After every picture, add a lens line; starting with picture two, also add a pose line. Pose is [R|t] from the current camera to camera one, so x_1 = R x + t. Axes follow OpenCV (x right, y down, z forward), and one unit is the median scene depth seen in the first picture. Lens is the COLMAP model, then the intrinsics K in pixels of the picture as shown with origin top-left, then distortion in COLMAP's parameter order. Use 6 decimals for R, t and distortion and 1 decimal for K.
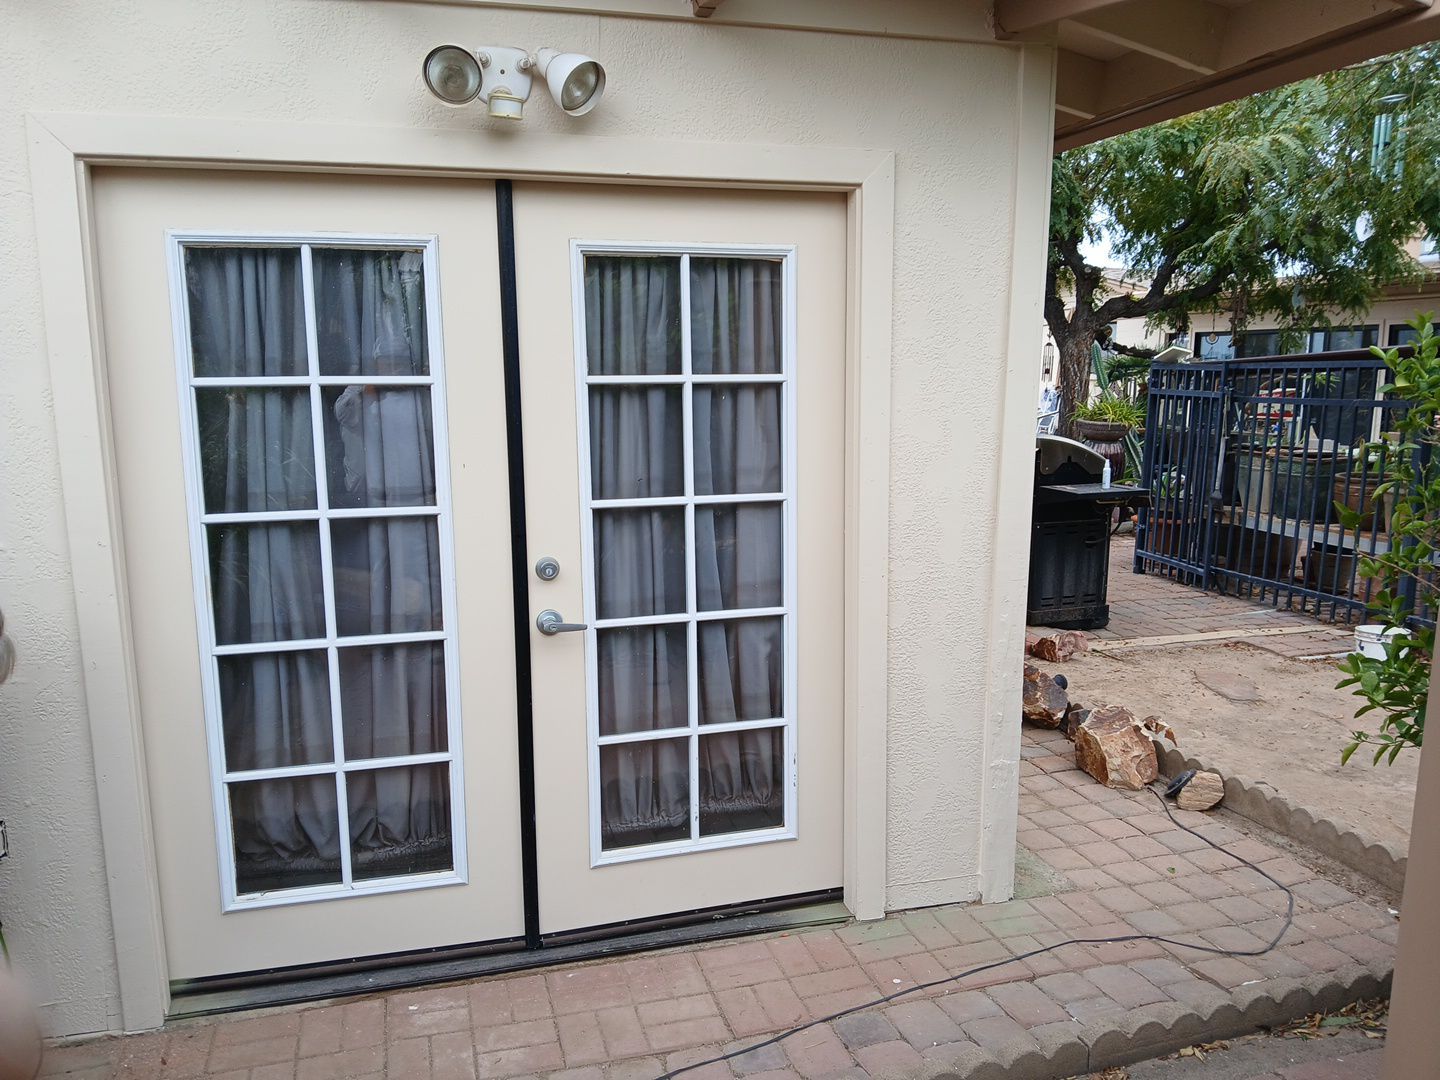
lens RADIAL K [[1130.7, 0, 692.8], [0, 1130.7, 537.4], [0, 0, 1]] dist [-0.023660, 0.005440]
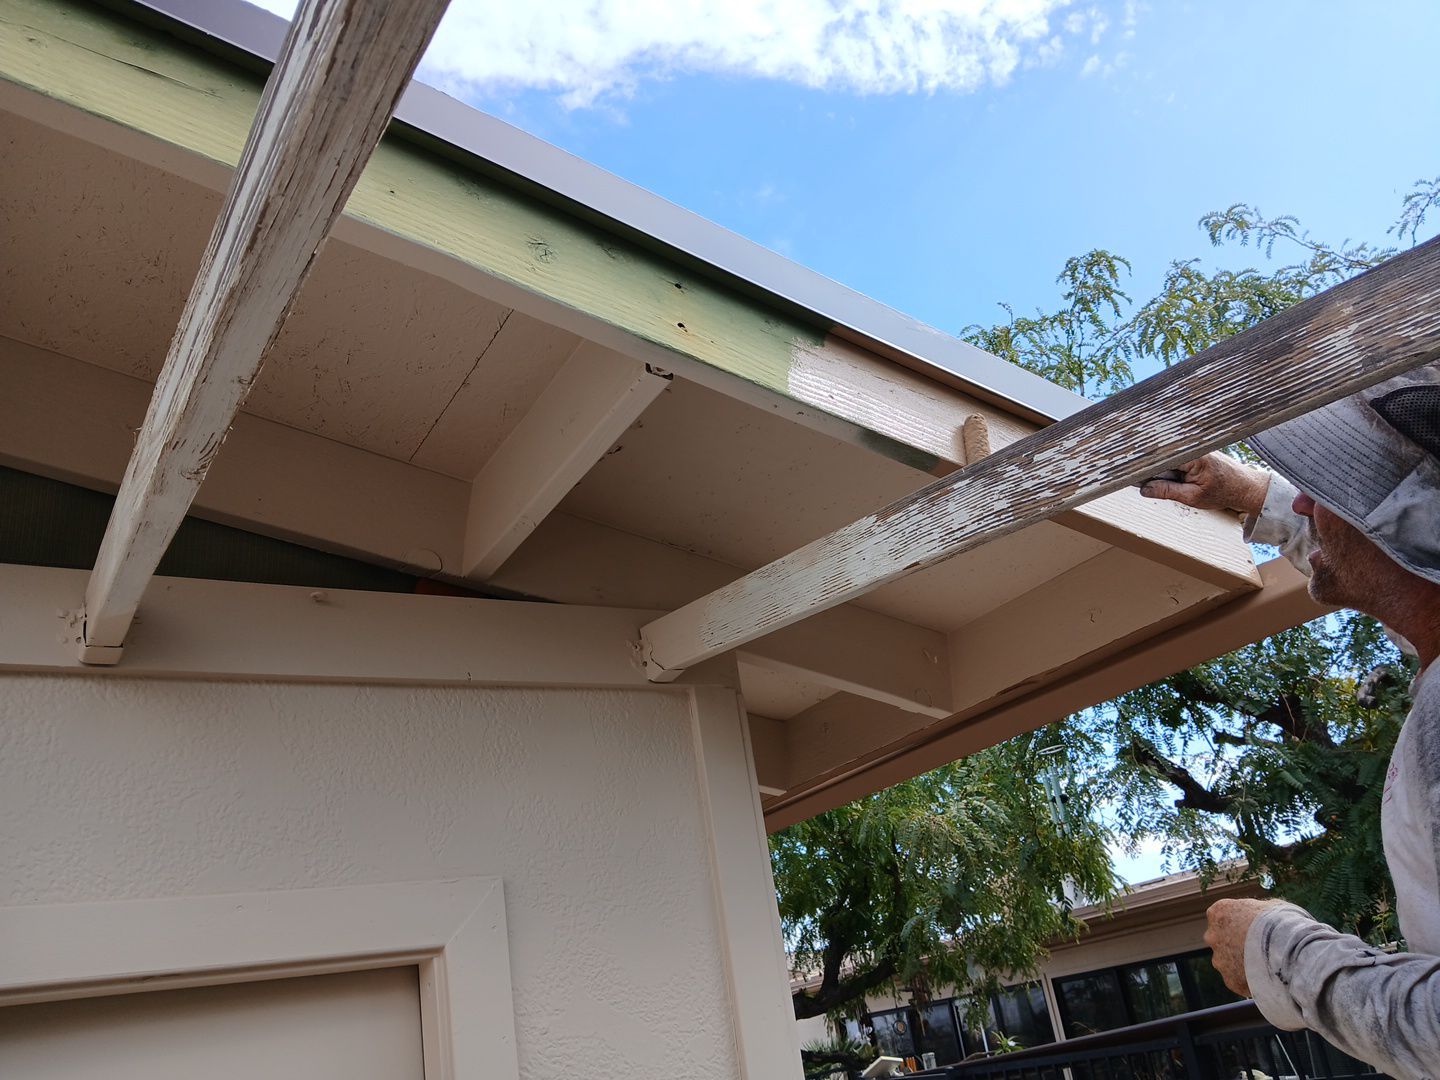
lens RADIAL K [[1171.2, 0, 714.4], [0, 1171.2, 515.6], [0, 0, 1]] dist [-0.012891, 0.006067]
pose [[0.943850, -0.001546, 0.330369, 0.034704], [0.191586, 0.817234, -0.543528, -0.061709], [-0.269149, 0.576304, 0.771643, 0.169982]]
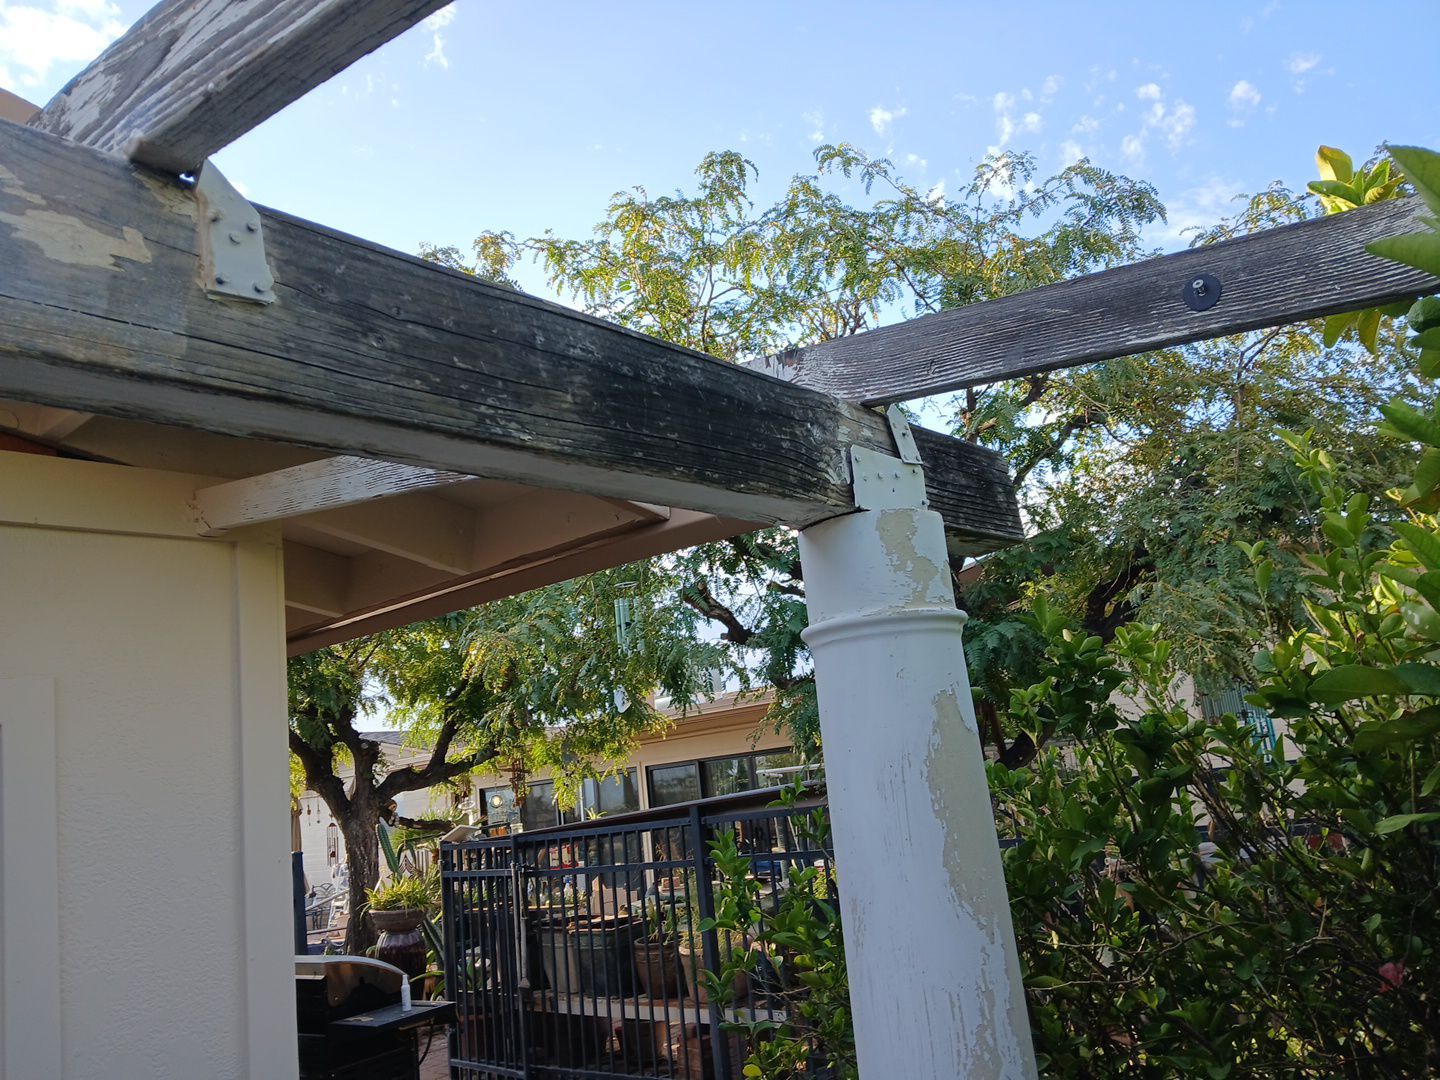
lens RADIAL K [[1153.5, 0, 720.0], [0, 1153.5, 540.0], [0, 0, 1]] dist [-0.004580, -0.020677]
pose [[0.811632, 0.030141, 0.583391, 0.036857], [0.197237, 0.925884, -0.322238, -0.042368], [-0.549865, 0.376604, 0.745532, 0.078764]]
